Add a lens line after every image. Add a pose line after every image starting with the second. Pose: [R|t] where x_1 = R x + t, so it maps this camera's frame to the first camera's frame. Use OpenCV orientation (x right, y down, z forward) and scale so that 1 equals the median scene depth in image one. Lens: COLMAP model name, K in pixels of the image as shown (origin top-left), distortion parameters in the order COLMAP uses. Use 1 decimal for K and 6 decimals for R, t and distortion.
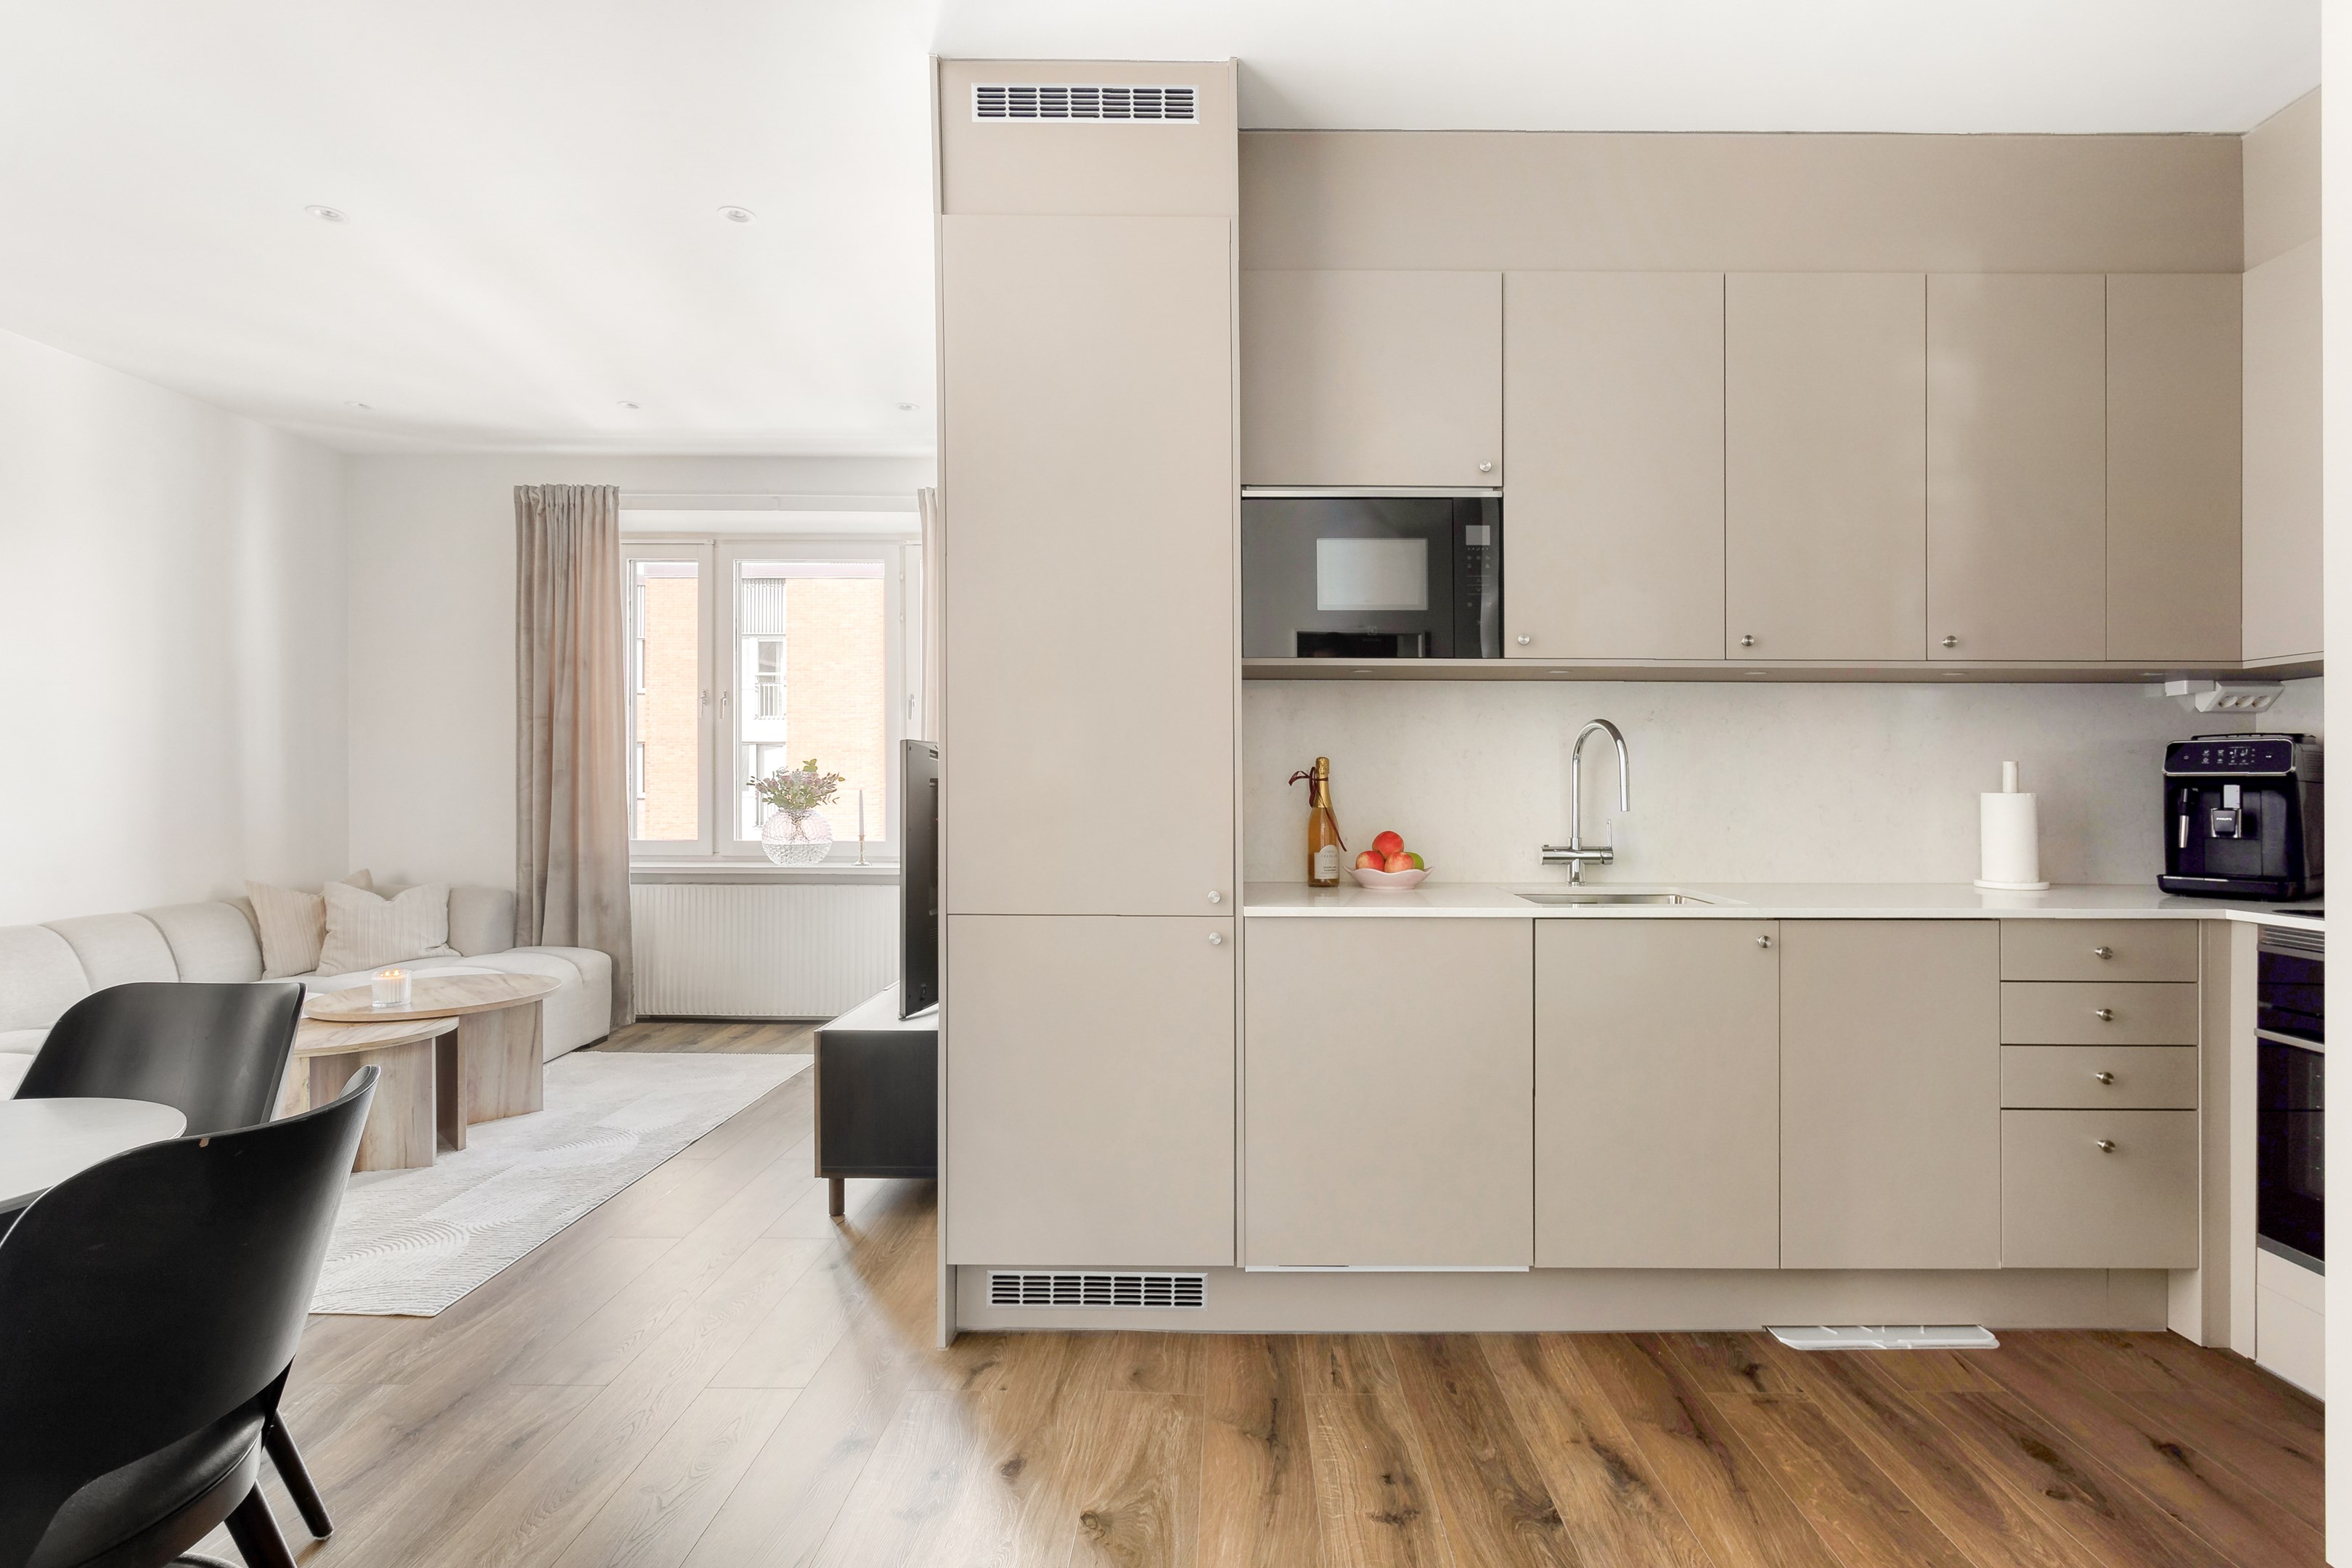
lens RADIAL K [[1149.5, 0, 1198.5], [0, 1149.5, 782.8], [0, 0, 1]] dist [-0.004049, -0.000660]
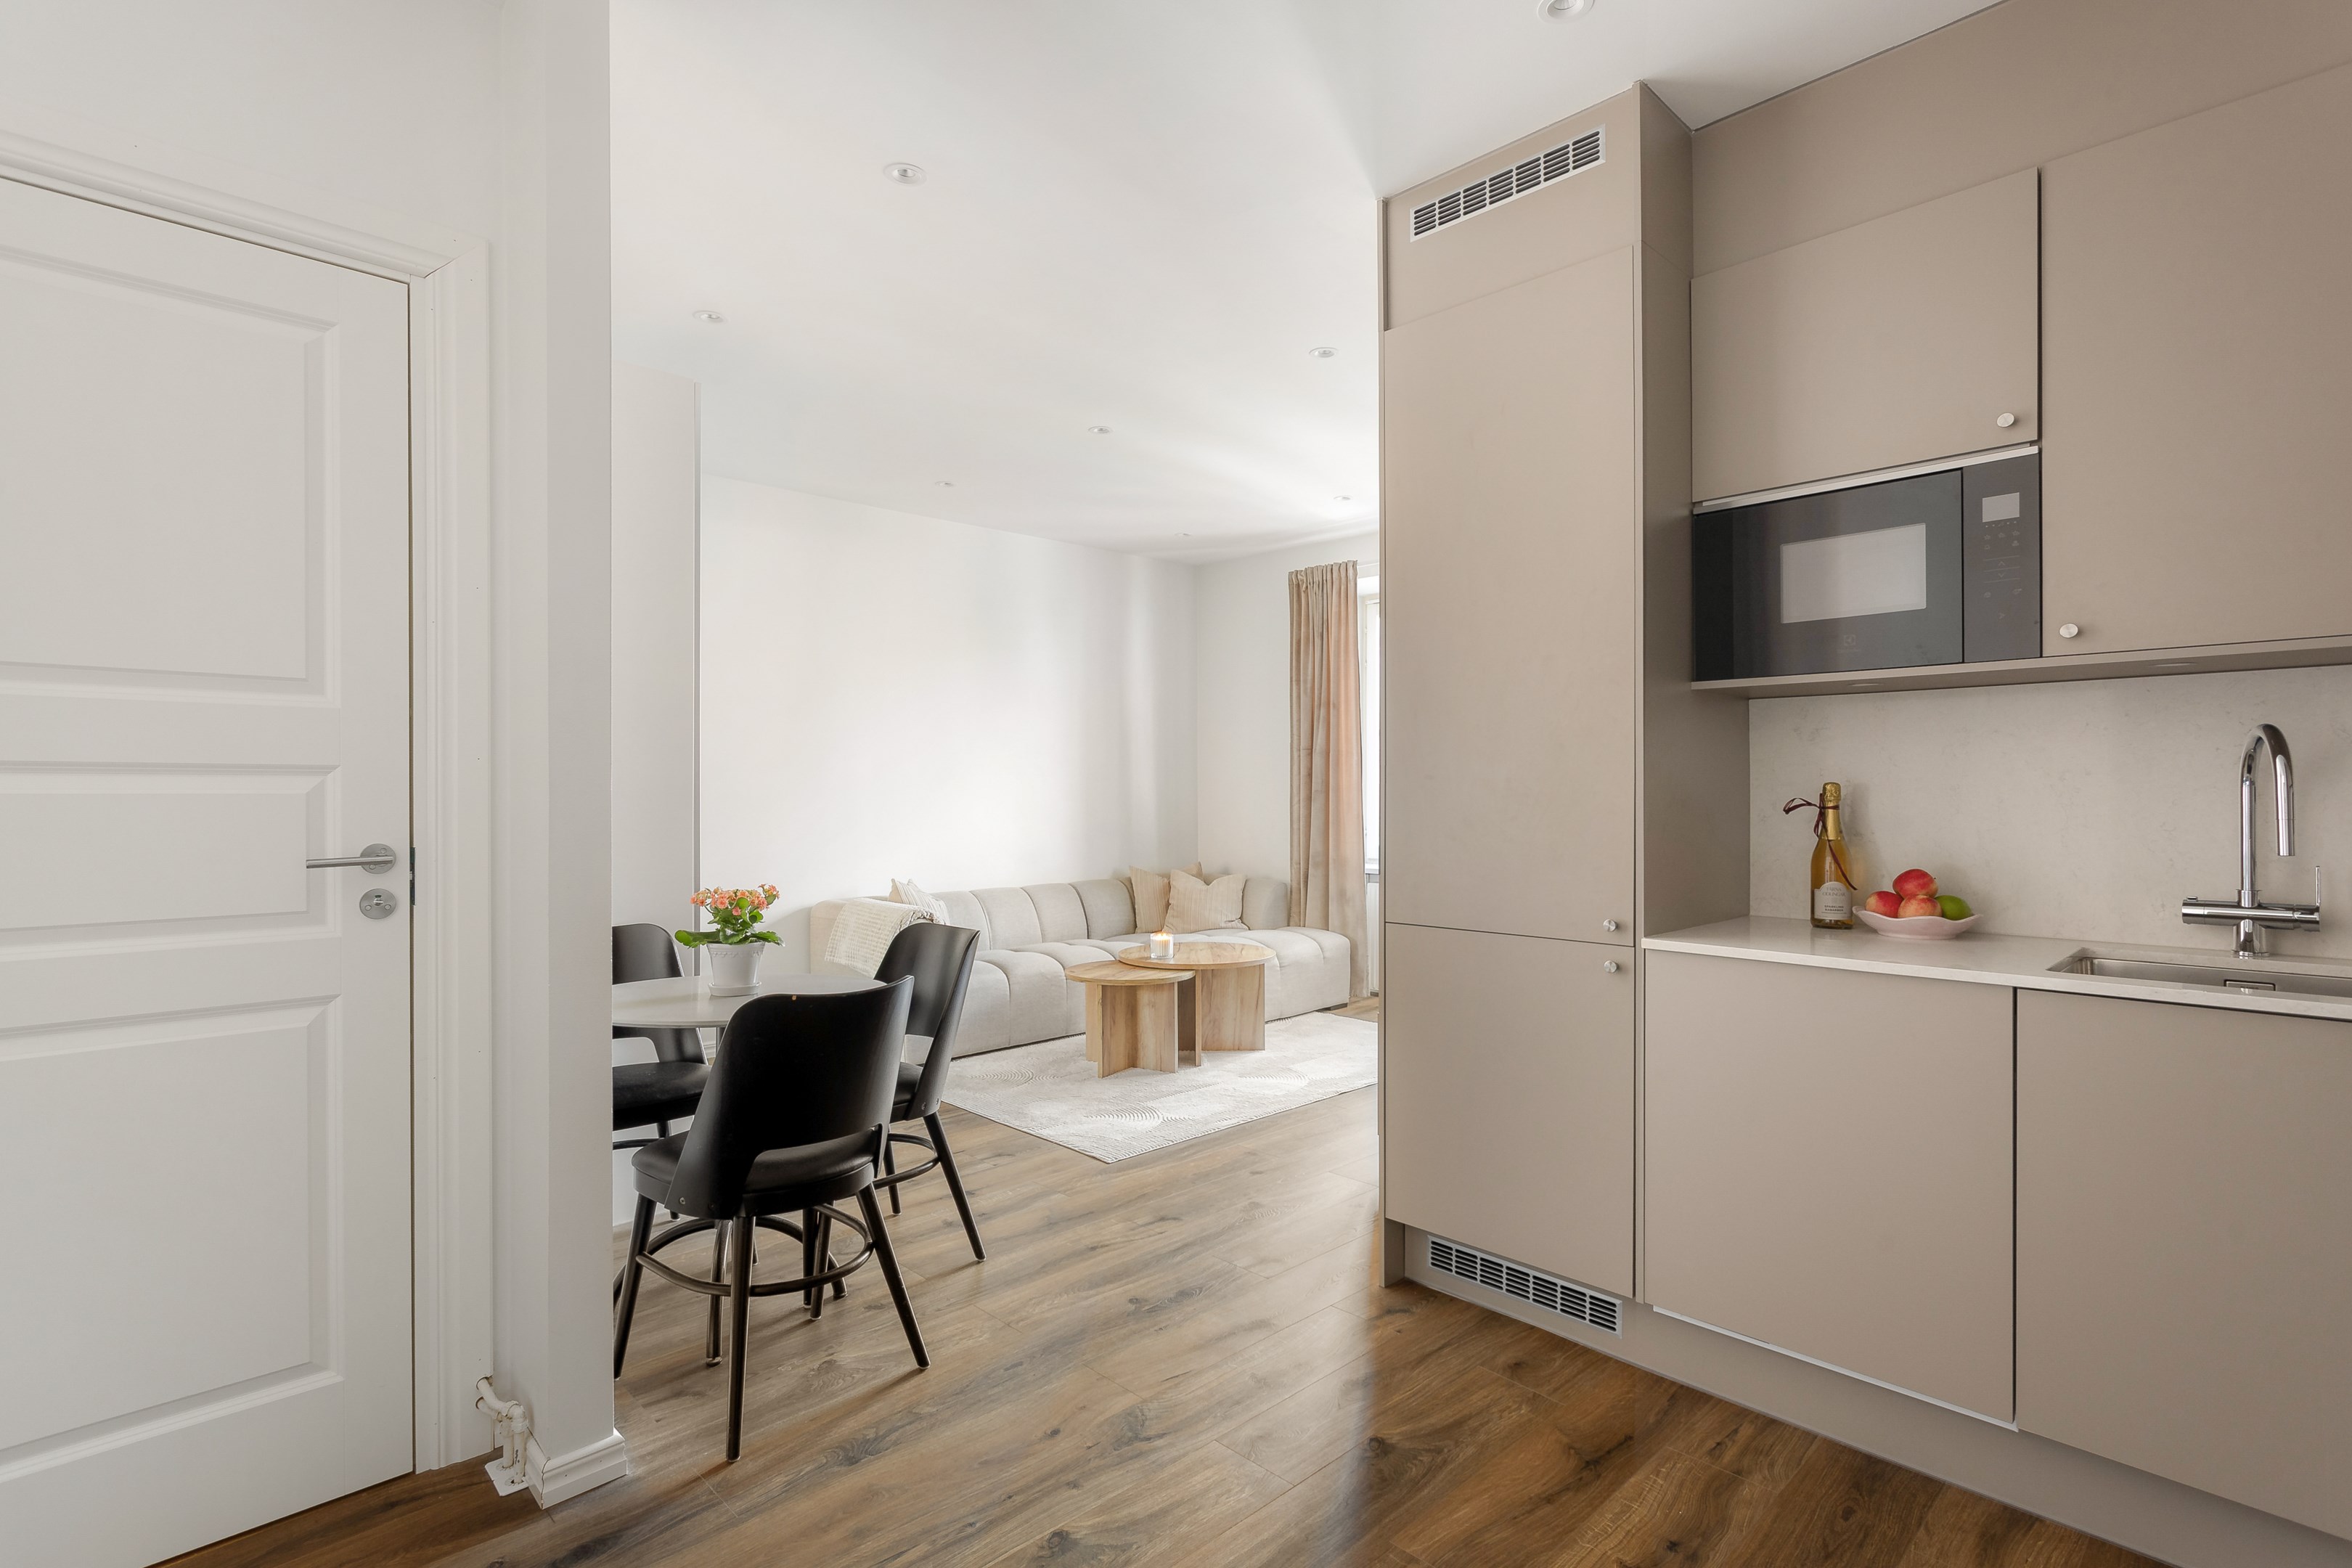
lens RADIAL K [[1117.2, 0, 1176.0], [0, 1117.2, 784.0], [0, 0, 1]] dist [0.023956, -0.000006]
pose [[0.705356, -0.007931, -0.708809, 0.361992], [0.003586, 0.999965, -0.007621, -0.015343], [0.708844, 0.002834, 0.705359, 0.023846]]
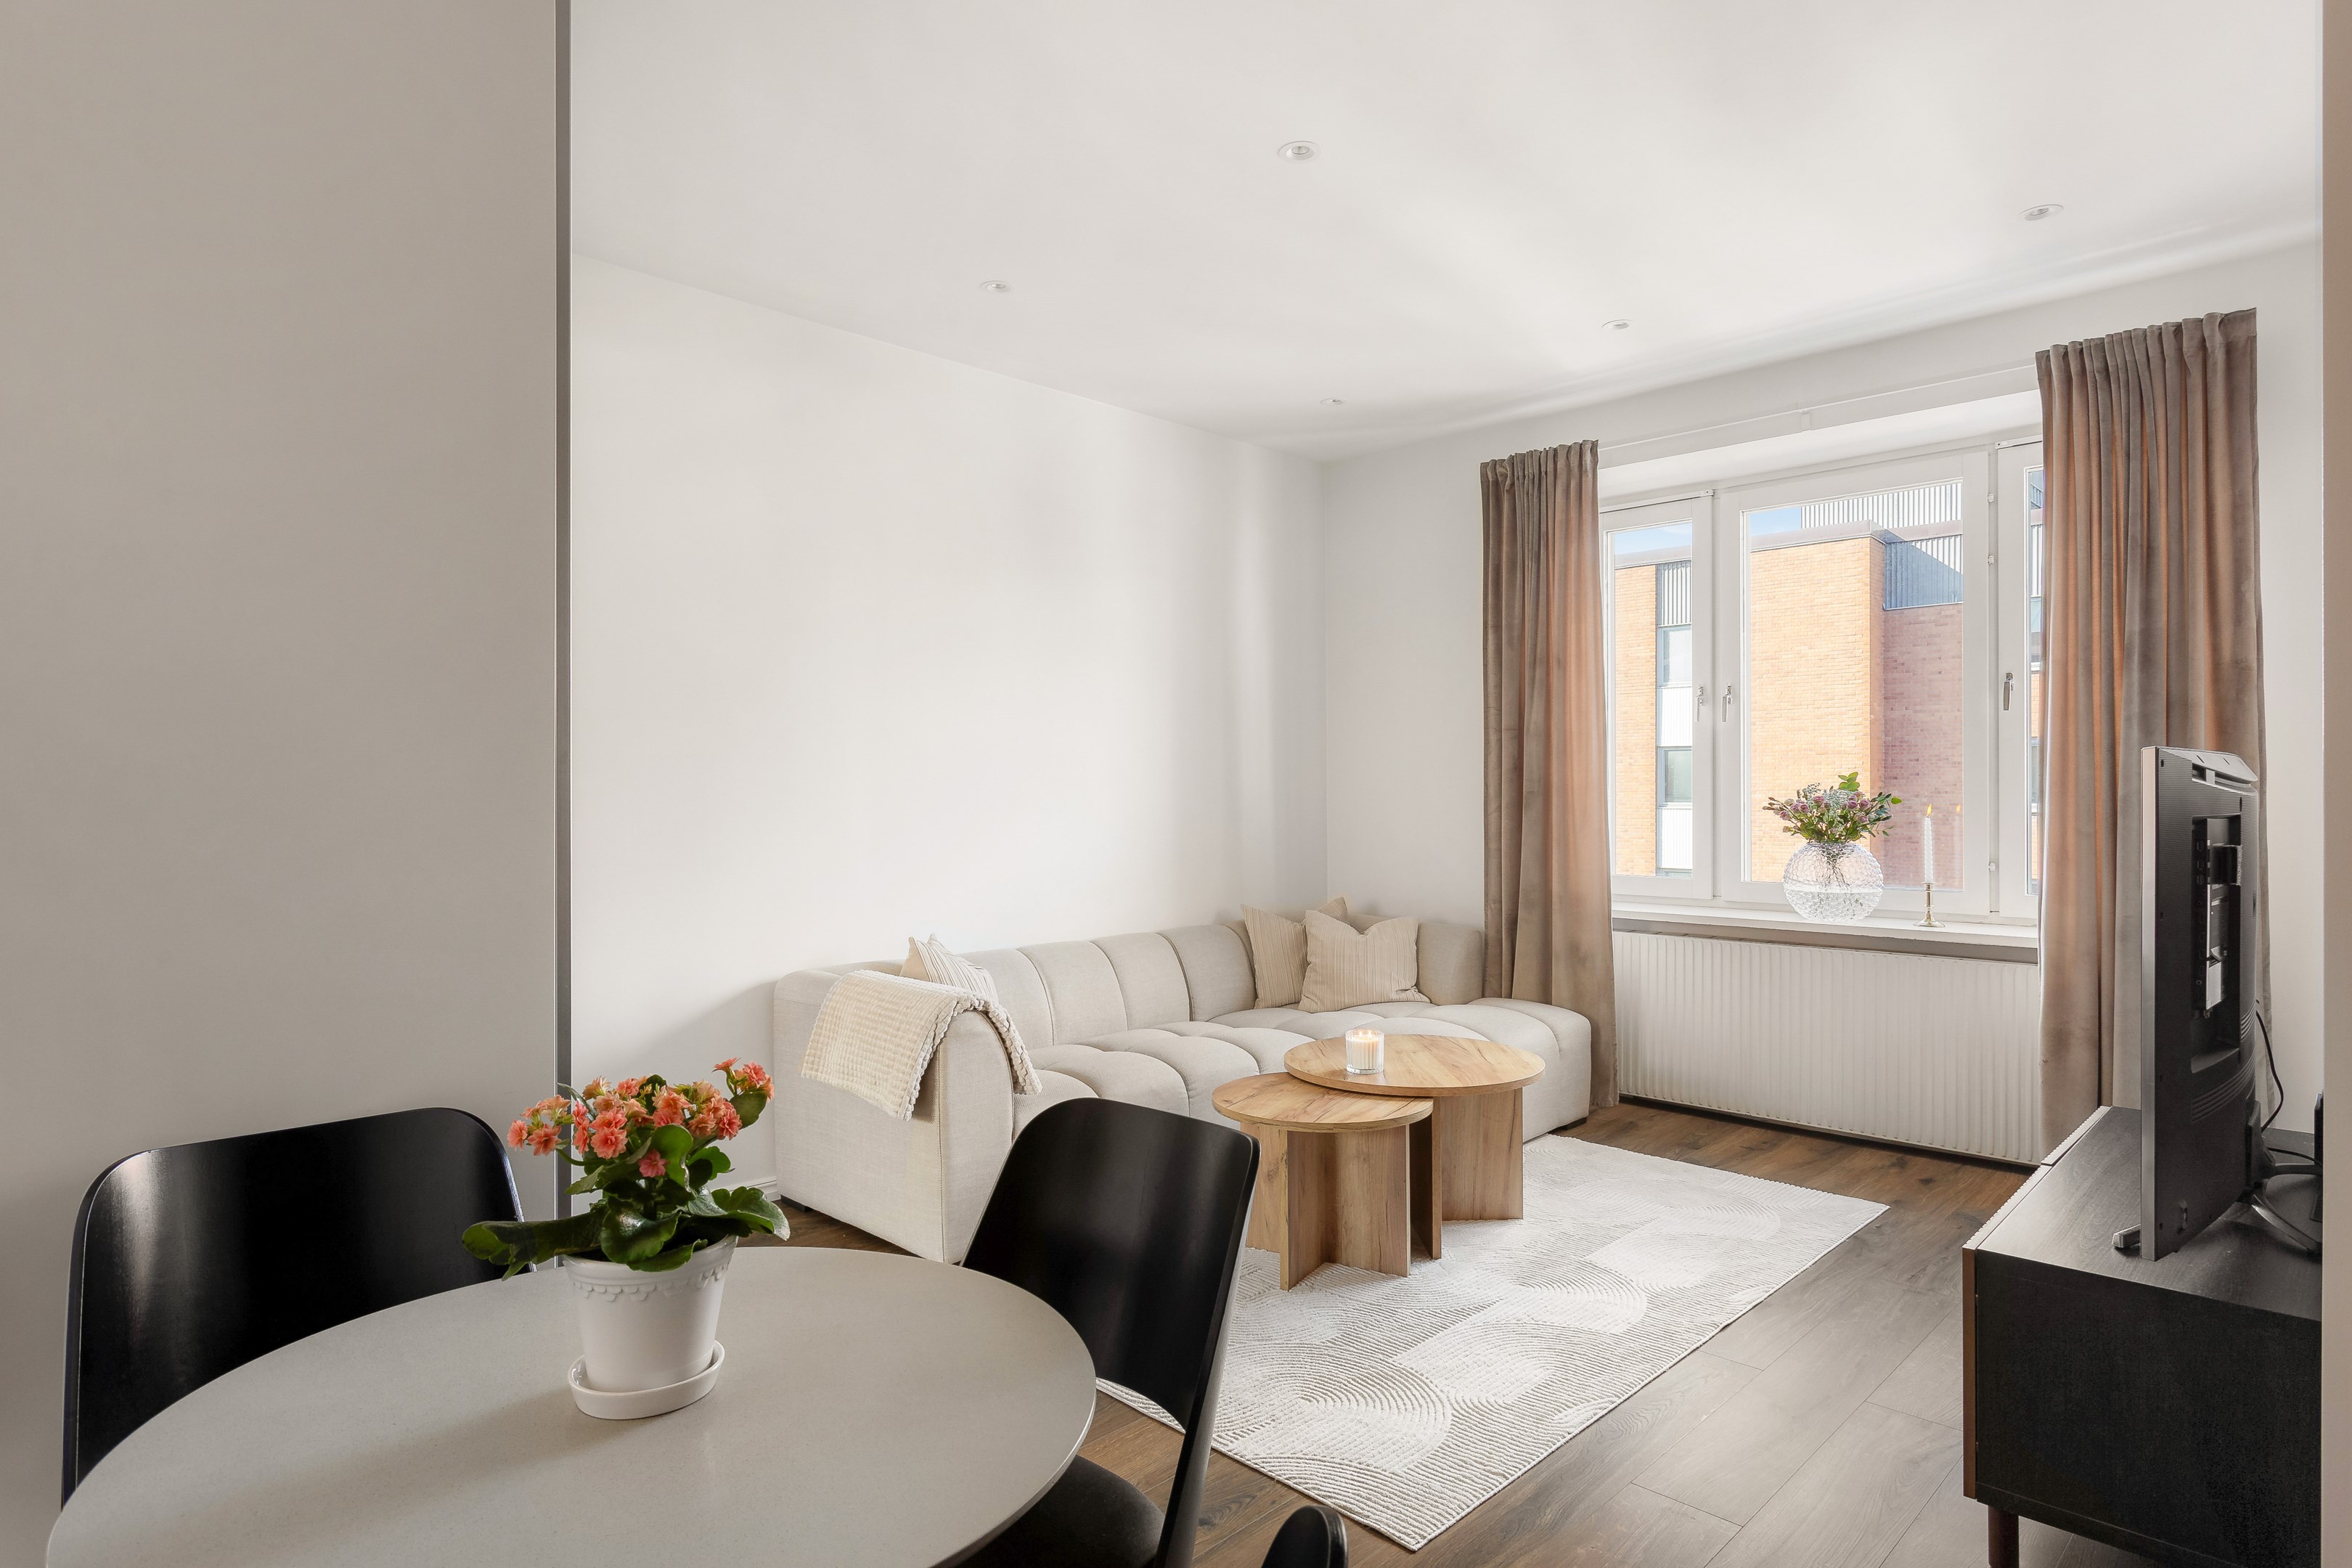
lens RADIAL K [[1246.3, 0, 1143.8], [0, 1246.3, 794.1], [0, 0, 1]] dist [0.001879, -0.000149]
pose [[0.705690, -0.002072, -0.708518, -0.185993], [0.002982, 0.999996, 0.000046, -0.016578], [0.708514, -0.002145, 0.705693, 0.262669]]
